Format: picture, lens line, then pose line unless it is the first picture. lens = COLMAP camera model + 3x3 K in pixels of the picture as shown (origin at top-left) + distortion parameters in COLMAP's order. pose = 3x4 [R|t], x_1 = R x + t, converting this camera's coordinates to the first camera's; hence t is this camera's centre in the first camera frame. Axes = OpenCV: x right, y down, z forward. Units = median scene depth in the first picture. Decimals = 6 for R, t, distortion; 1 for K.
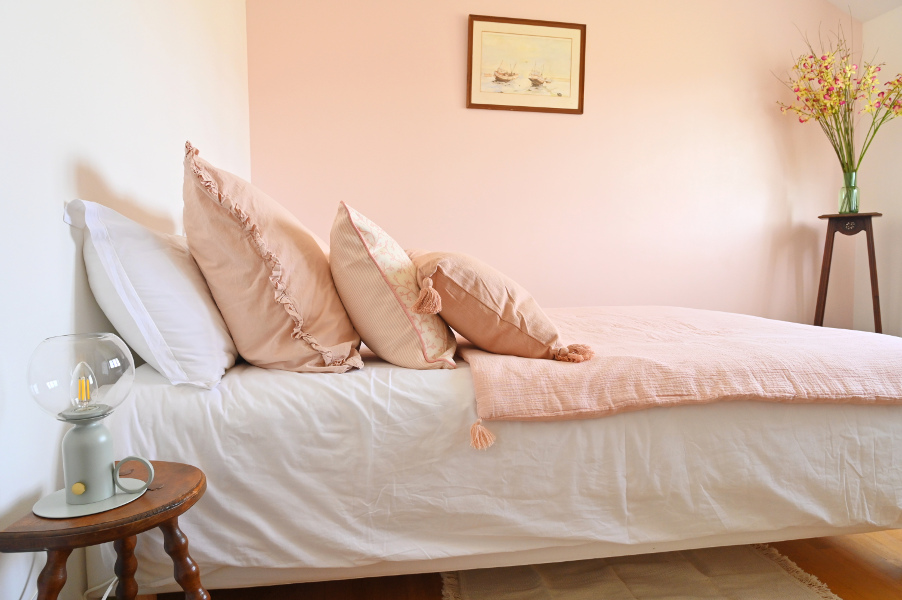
lens RADIAL K [[580.8, 0, 452.0], [0, 580.8, 295.4], [0, 0, 1]] dist [-0.005702, -0.002276]
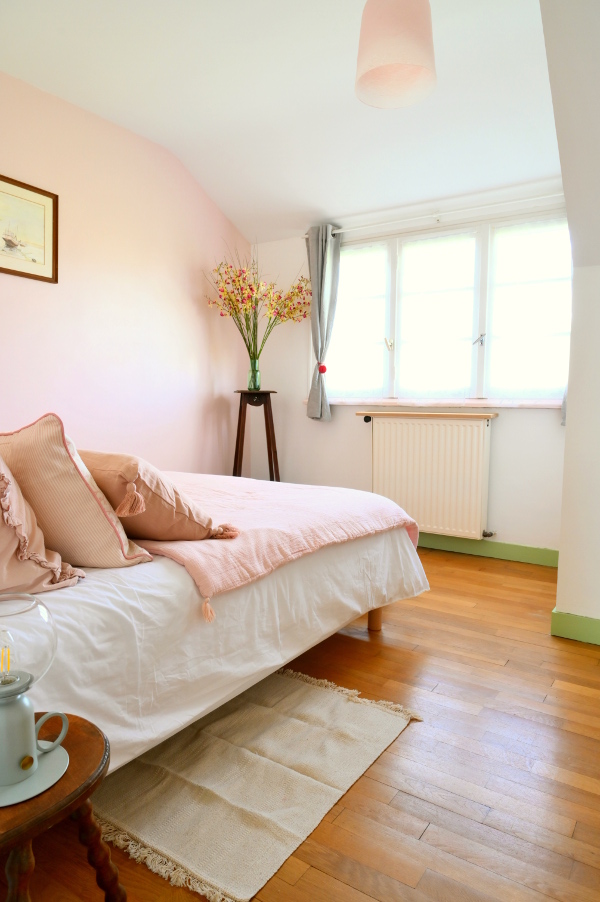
lens RADIAL K [[580.8, 0, 302.6], [0, 580.8, 452.4], [0, 0, 1]] dist [-0.005702, -0.002276]
pose [[0.683463, -0.047647, 0.728428, -0.625025], [0.032682, 0.998864, 0.034672, -0.117388], [-0.729253, 0.000110, 0.684244, 0.015160]]
